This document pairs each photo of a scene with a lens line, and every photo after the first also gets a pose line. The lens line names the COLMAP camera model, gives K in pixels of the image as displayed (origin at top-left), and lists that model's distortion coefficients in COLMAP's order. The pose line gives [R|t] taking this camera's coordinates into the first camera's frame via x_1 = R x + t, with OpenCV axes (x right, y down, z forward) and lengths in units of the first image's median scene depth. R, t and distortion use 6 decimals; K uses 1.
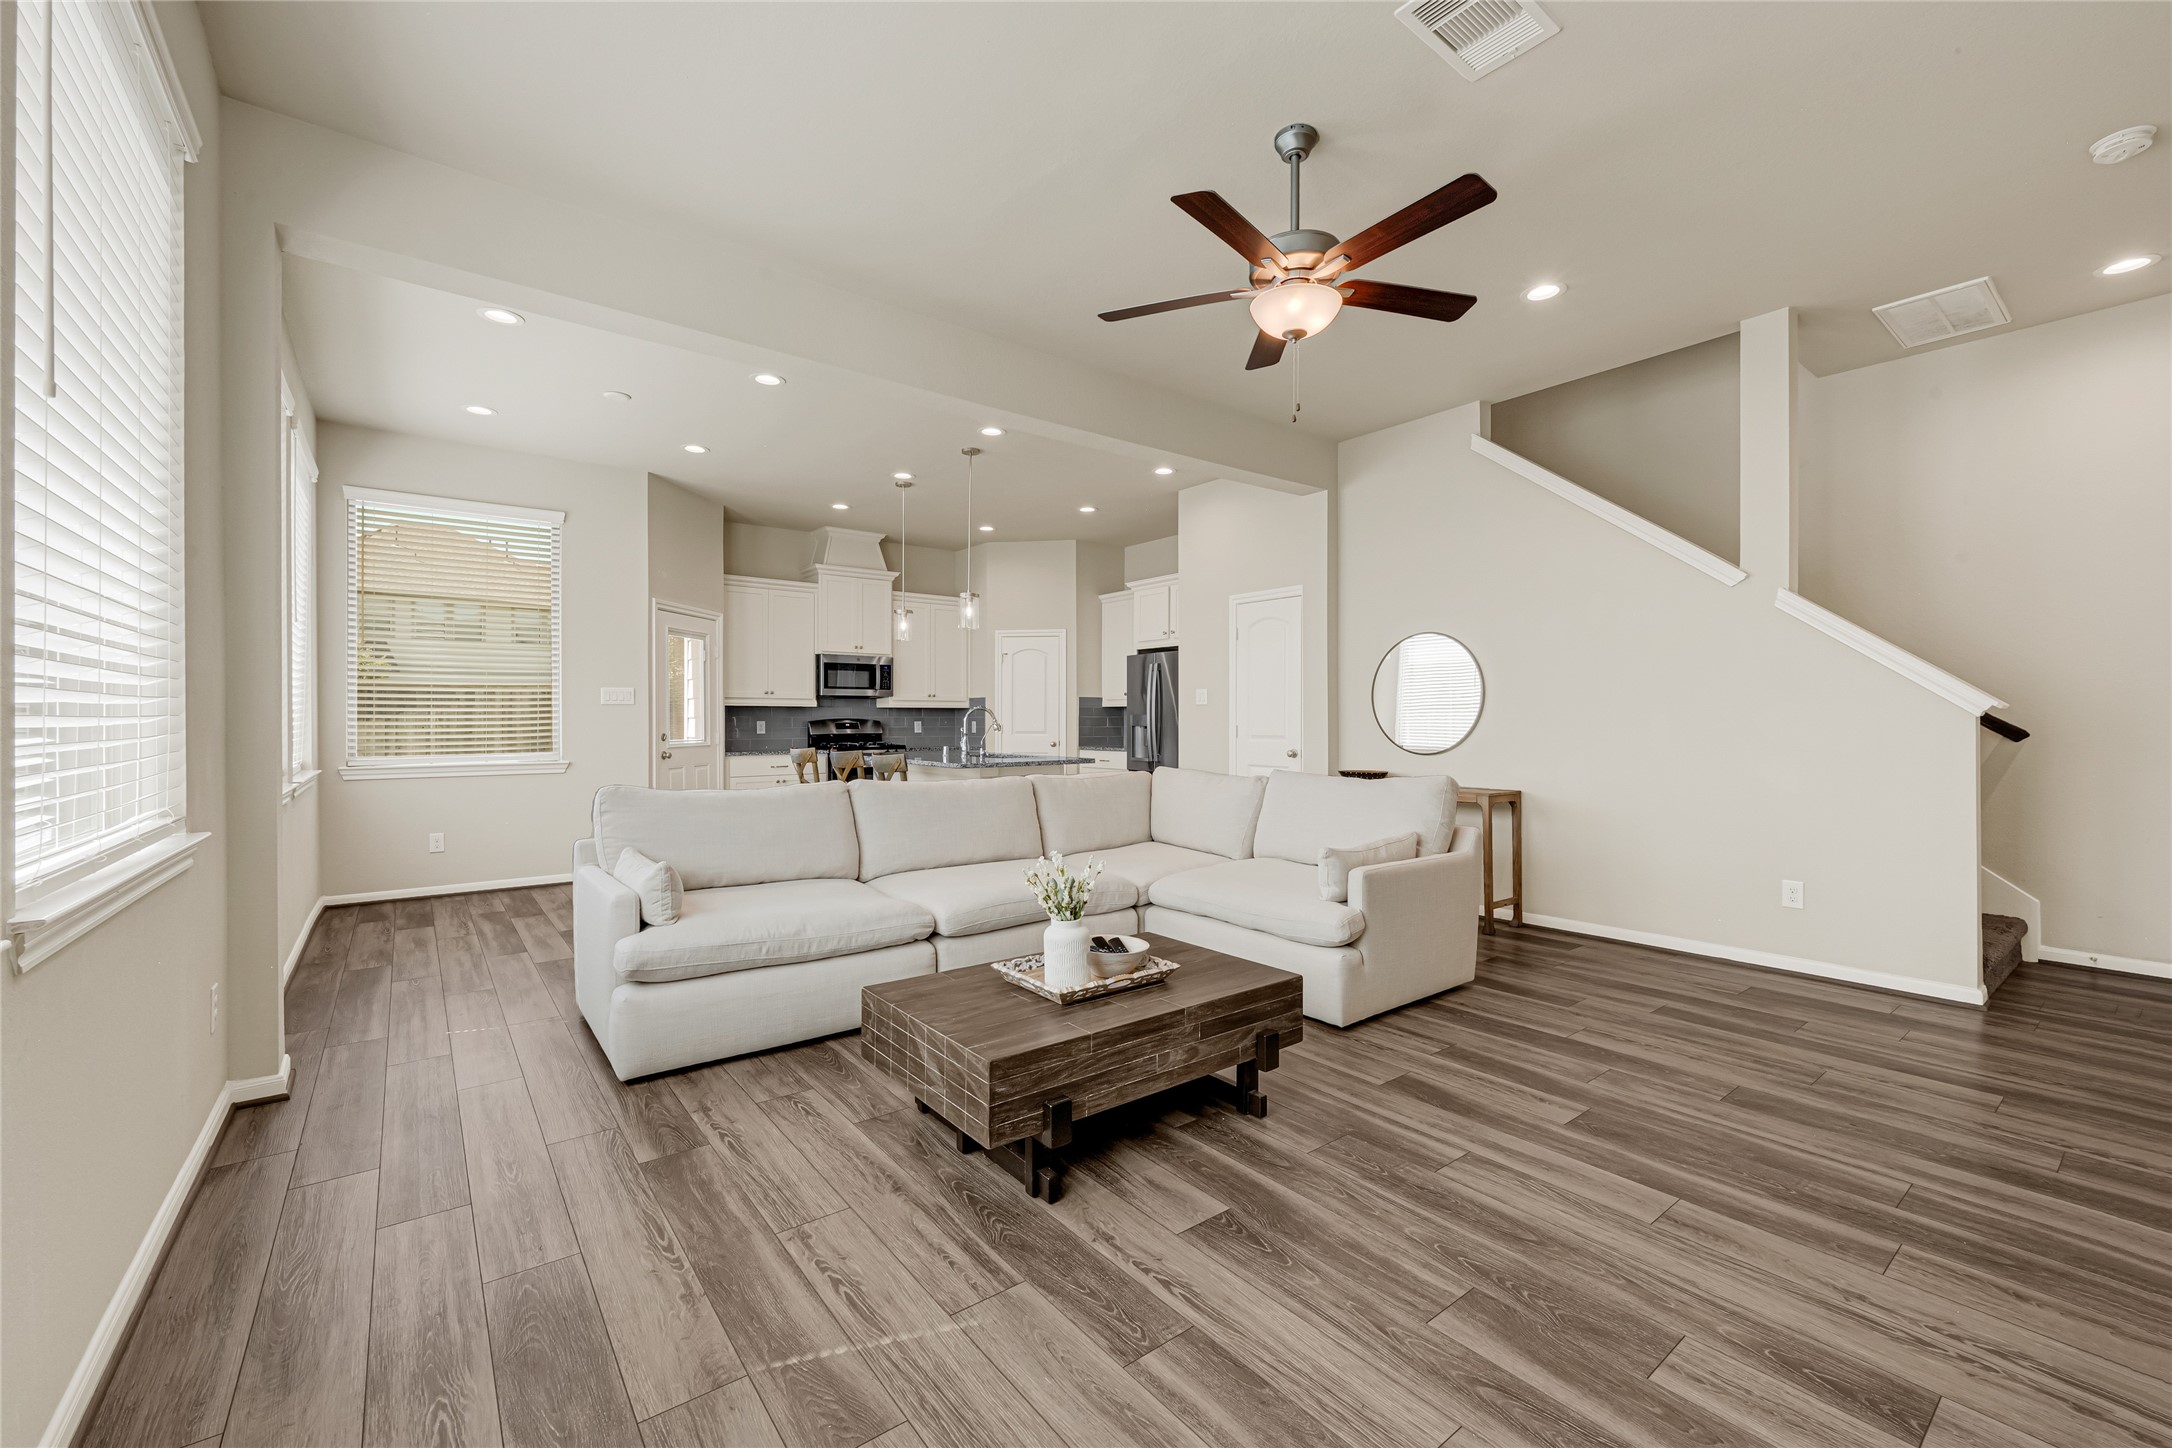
lens RADIAL K [[883.8, 0, 1085.2], [0, 883.8, 727.5], [0, 0, 1]] dist [-0.001721, -0.000214]
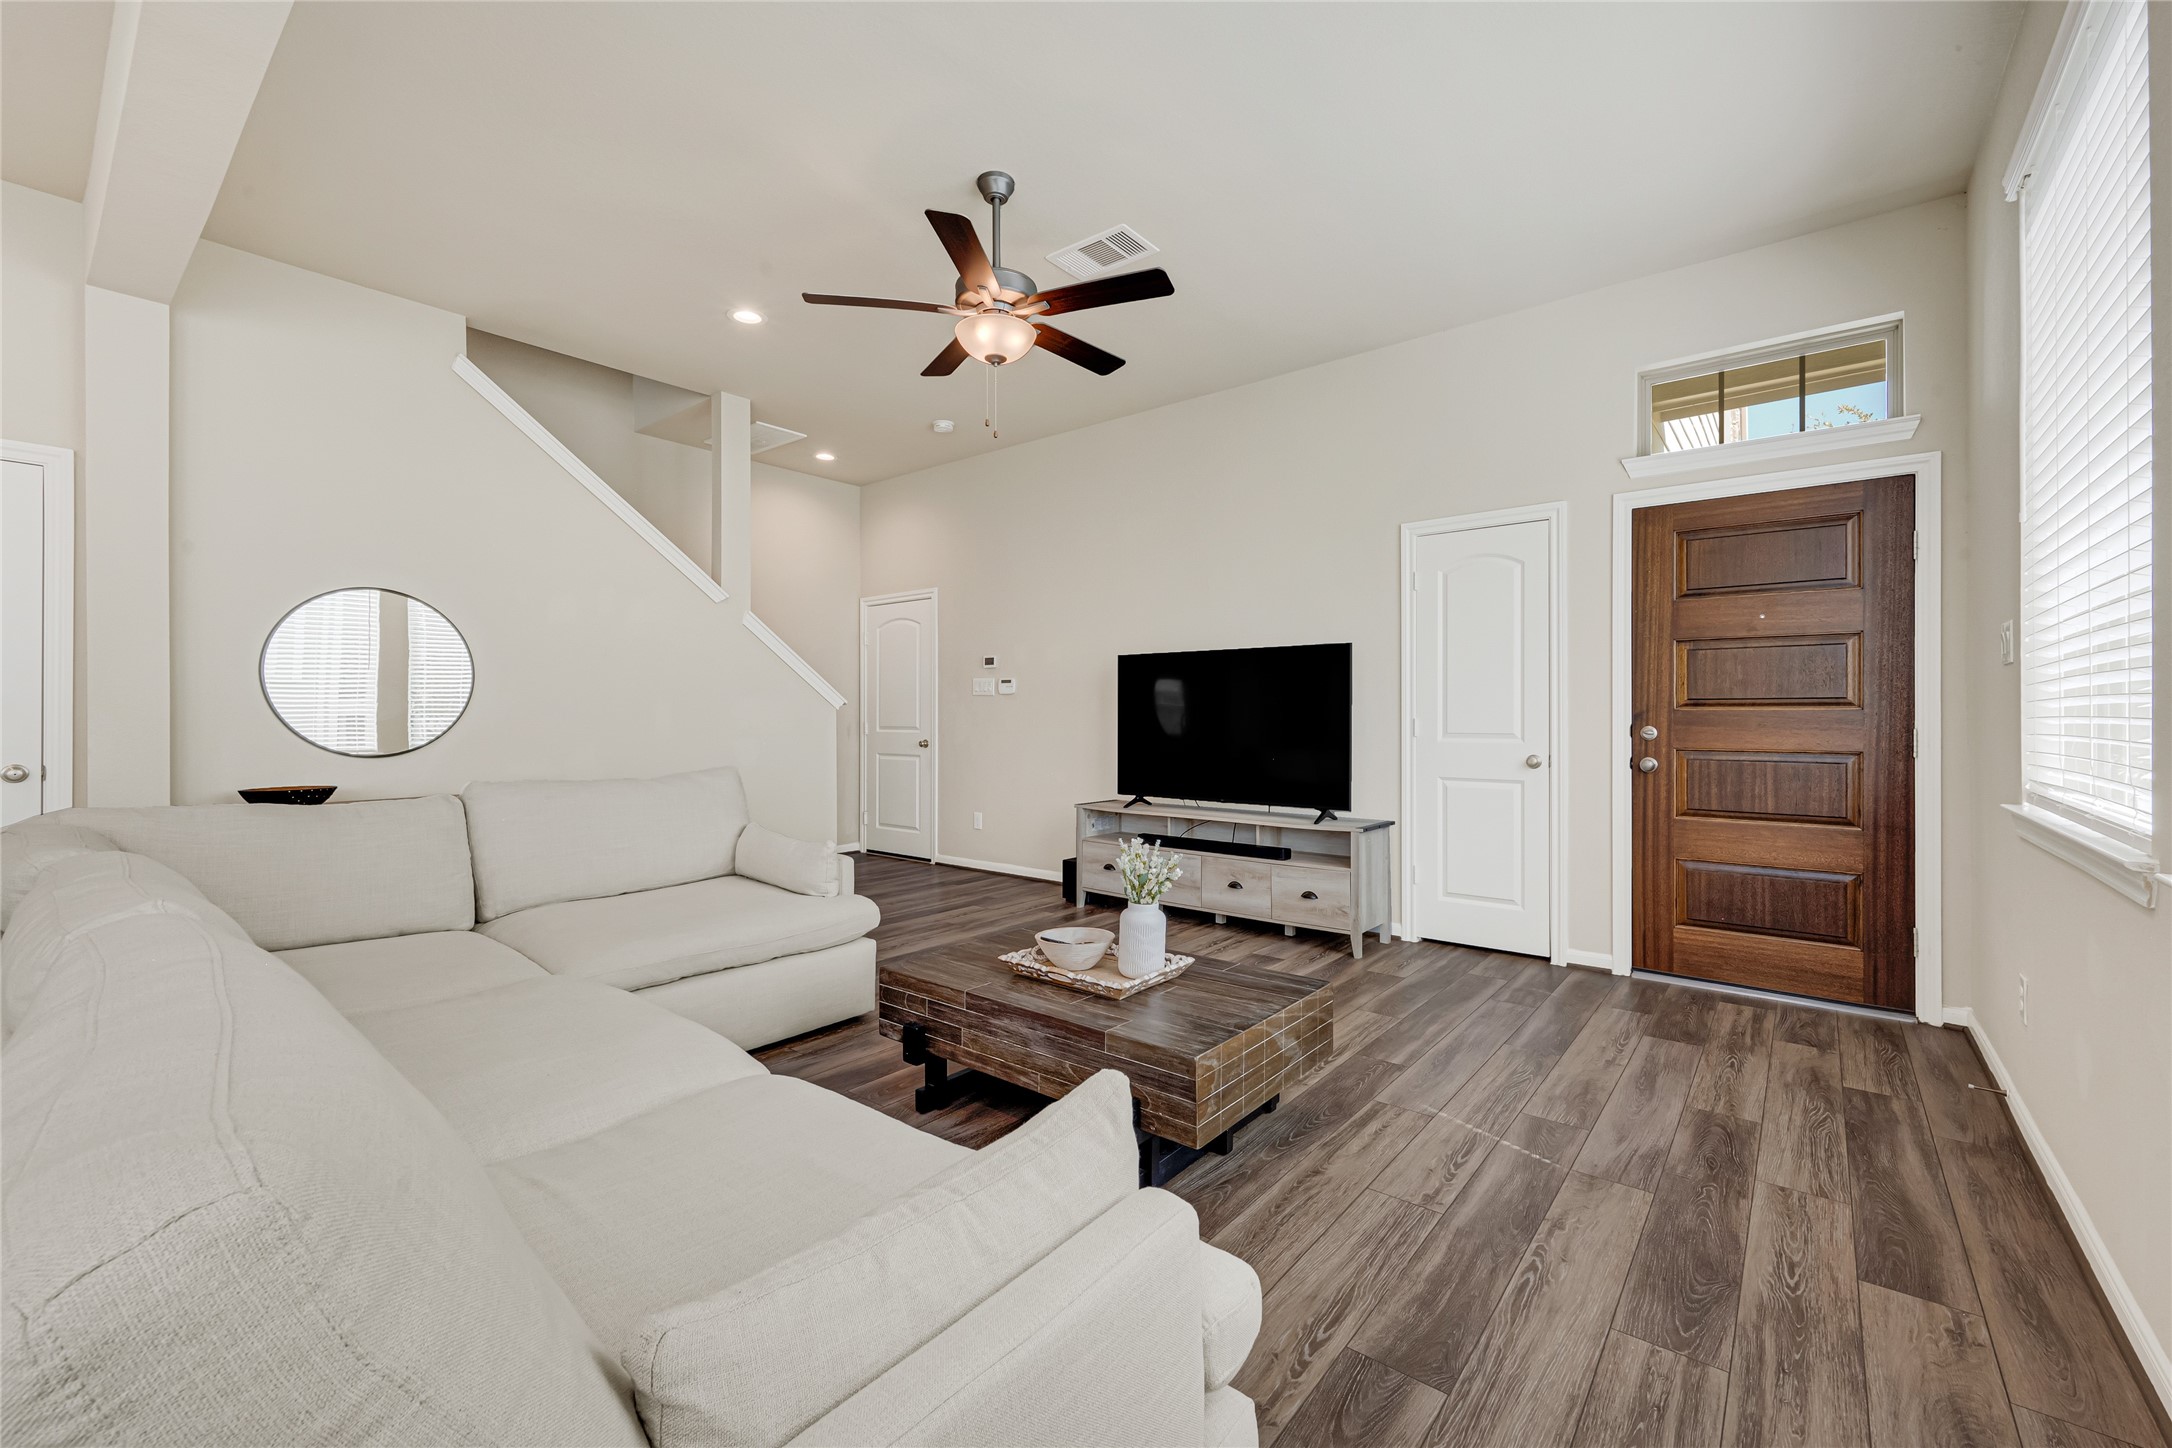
lens RADIAL K [[883.8, 0, 1088.9], [0, 883.8, 725.1], [0, 0, 1]] dist [-0.001721, -0.000214]
pose [[-0.226225, -0.008770, 0.974036, -1.278287], [0.008955, 0.999898, 0.011083, 0.003415], [-0.974034, 0.011230, -0.226123, 1.673461]]
